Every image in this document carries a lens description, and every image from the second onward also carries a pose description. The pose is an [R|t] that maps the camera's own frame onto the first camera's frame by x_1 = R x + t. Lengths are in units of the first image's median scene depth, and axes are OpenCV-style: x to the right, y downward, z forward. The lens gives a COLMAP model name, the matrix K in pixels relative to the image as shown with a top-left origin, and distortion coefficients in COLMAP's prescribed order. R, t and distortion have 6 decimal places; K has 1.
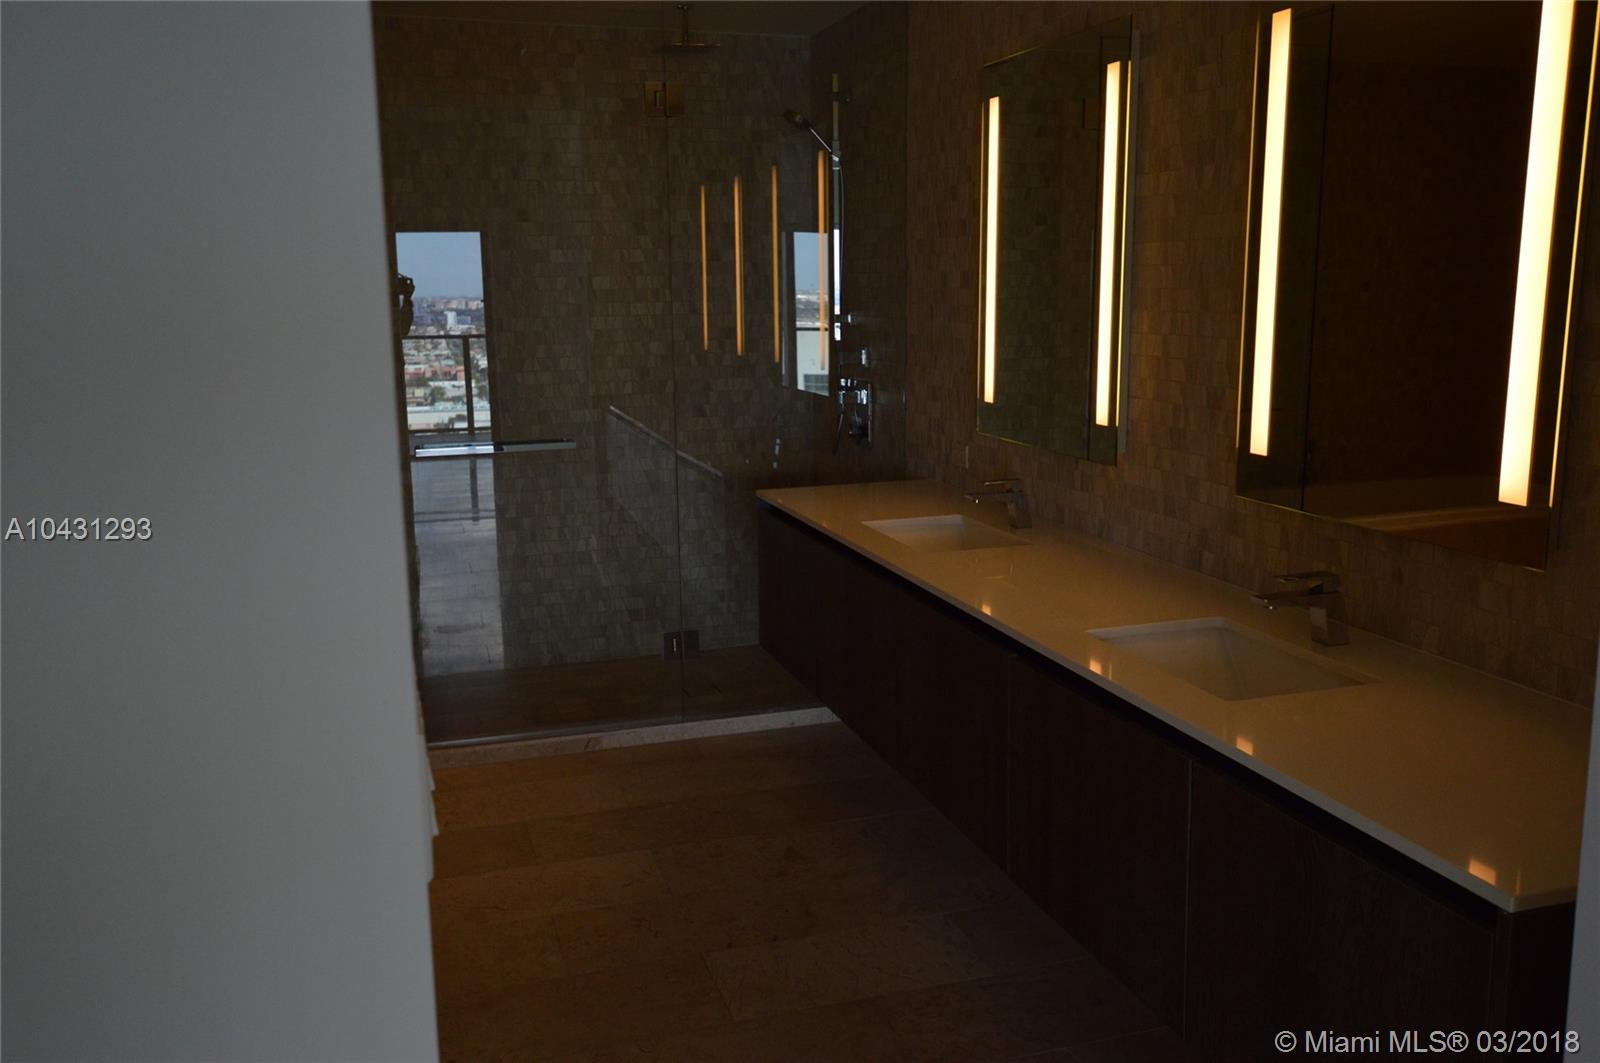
lens RADIAL K [[1329.1, 0, 812.7], [0, 1329.1, 520.4], [0, 0, 1]] dist [-0.007627, 0.053886]
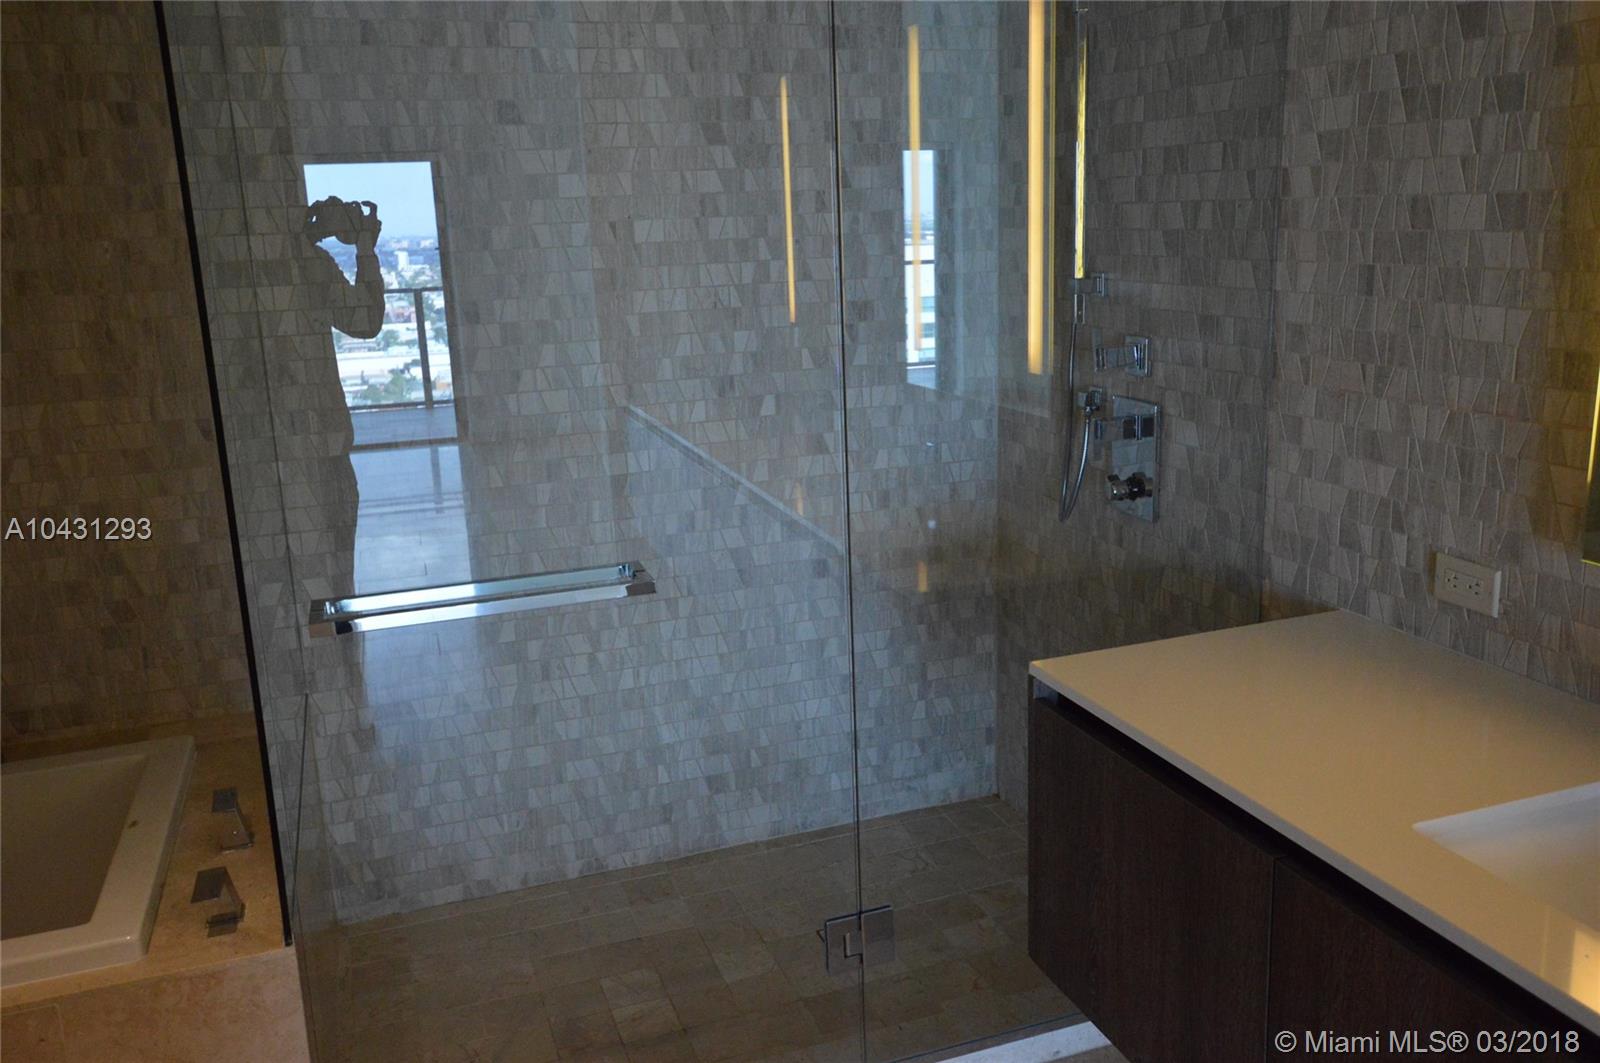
lens RADIAL K [[1329.1, 0, 812.7], [0, 1329.1, 520.4], [0, 0, 1]] dist [-0.007627, 0.053886]
pose [[0.999200, -0.031092, 0.025170, -0.104369], [0.029739, 0.998179, 0.052473, -0.080583], [-0.026755, -0.051683, 0.998305, 0.410981]]
